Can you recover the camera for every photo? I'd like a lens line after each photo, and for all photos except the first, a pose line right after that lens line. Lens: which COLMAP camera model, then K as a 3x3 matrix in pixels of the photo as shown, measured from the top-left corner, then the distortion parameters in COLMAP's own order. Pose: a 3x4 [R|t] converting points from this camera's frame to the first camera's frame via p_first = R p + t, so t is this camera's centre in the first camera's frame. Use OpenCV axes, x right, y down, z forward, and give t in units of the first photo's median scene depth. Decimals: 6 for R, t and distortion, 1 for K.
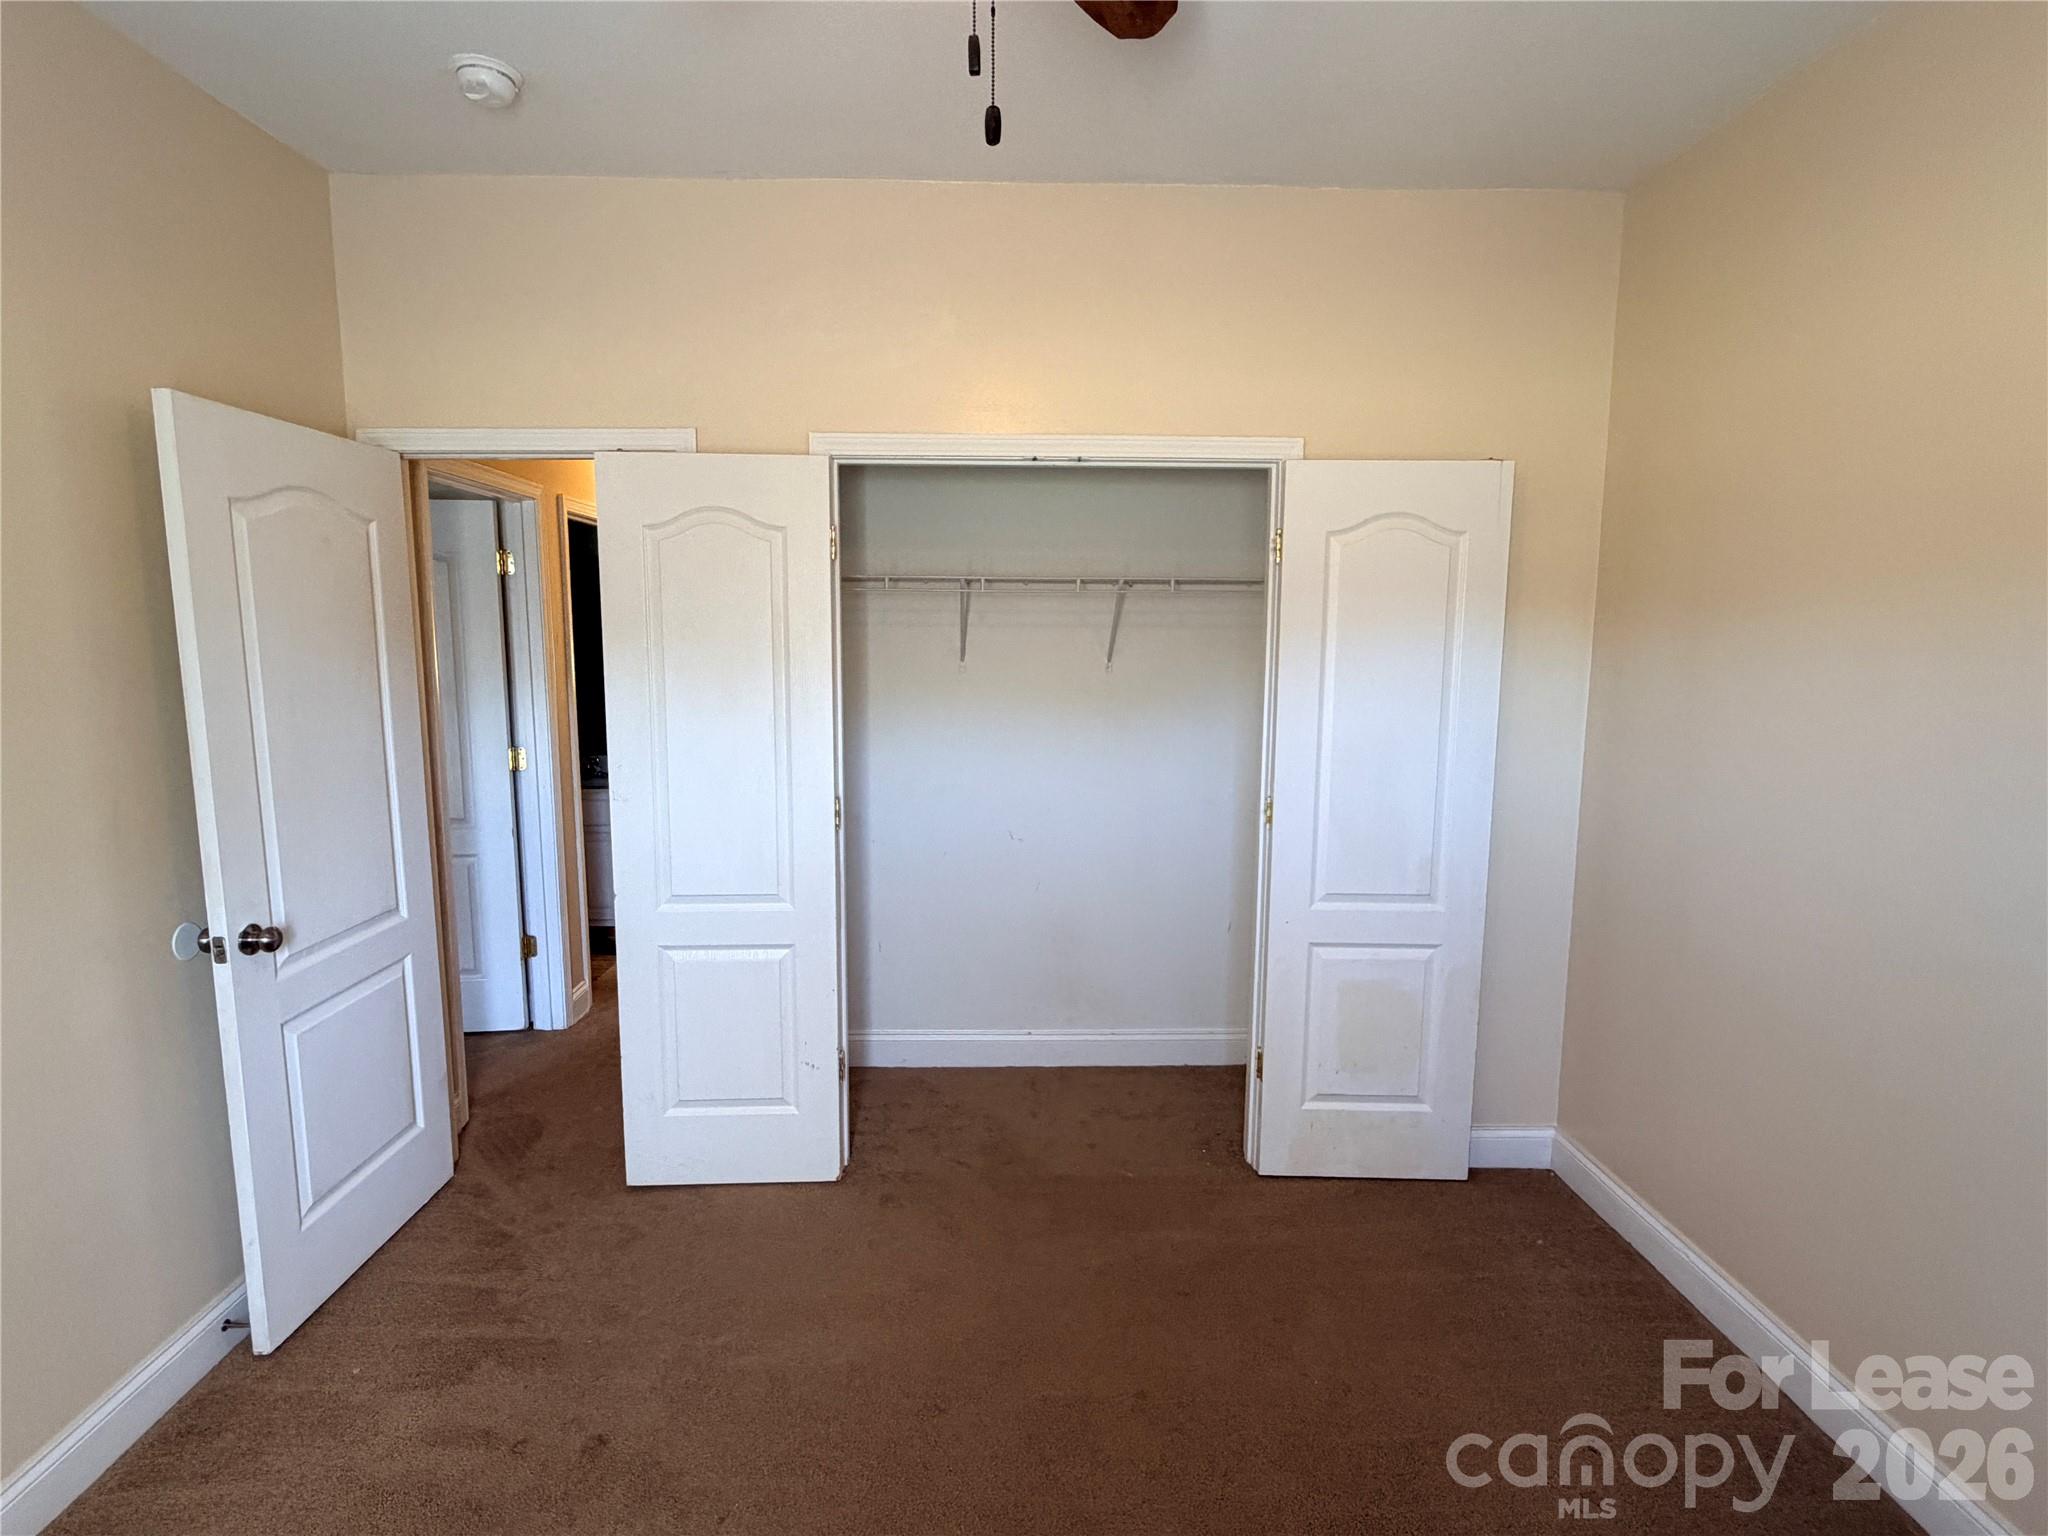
lens RADIAL K [[1070.9, 0, 1024.0], [0, 1070.9, 768.0], [0, 0, 1]] dist [-0.002114, 0.026379]
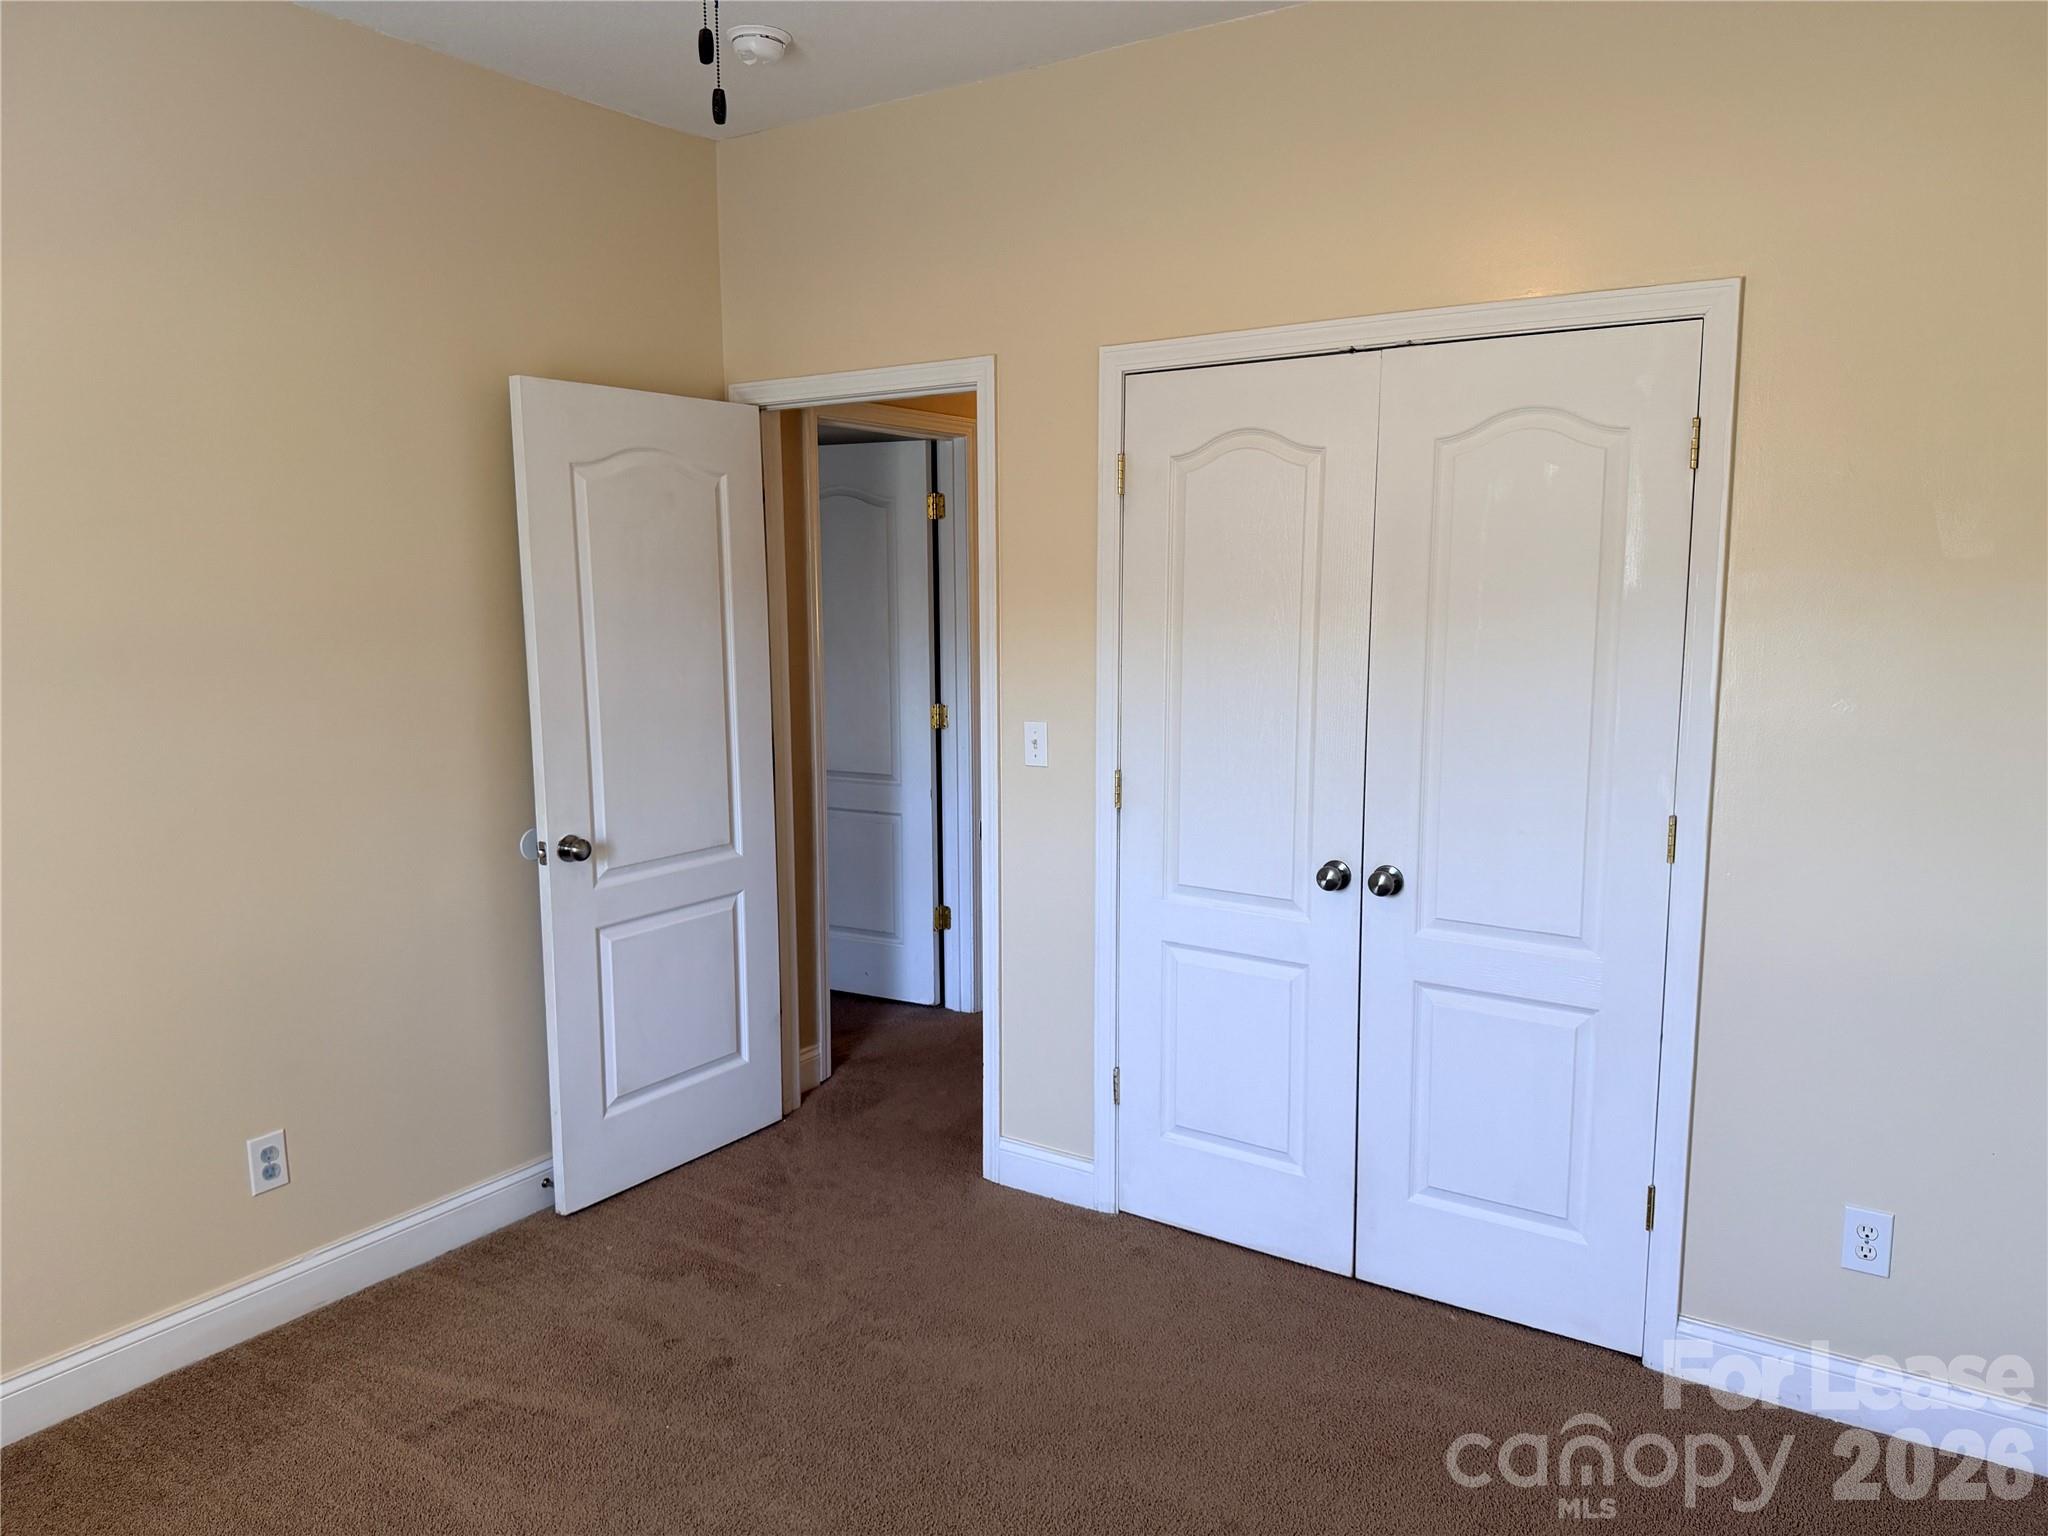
lens RADIAL K [[1433.0, 0, 1024.0], [0, 1433.0, 768.0], [0, 0, 1]] dist [0.152349, -0.239870]
pose [[0.828544, 0.068336, -0.555739, 0.500375], [-0.068235, 0.997450, 0.020919, 0.008362], [0.555751, 0.020589, 0.831094, -0.013122]]
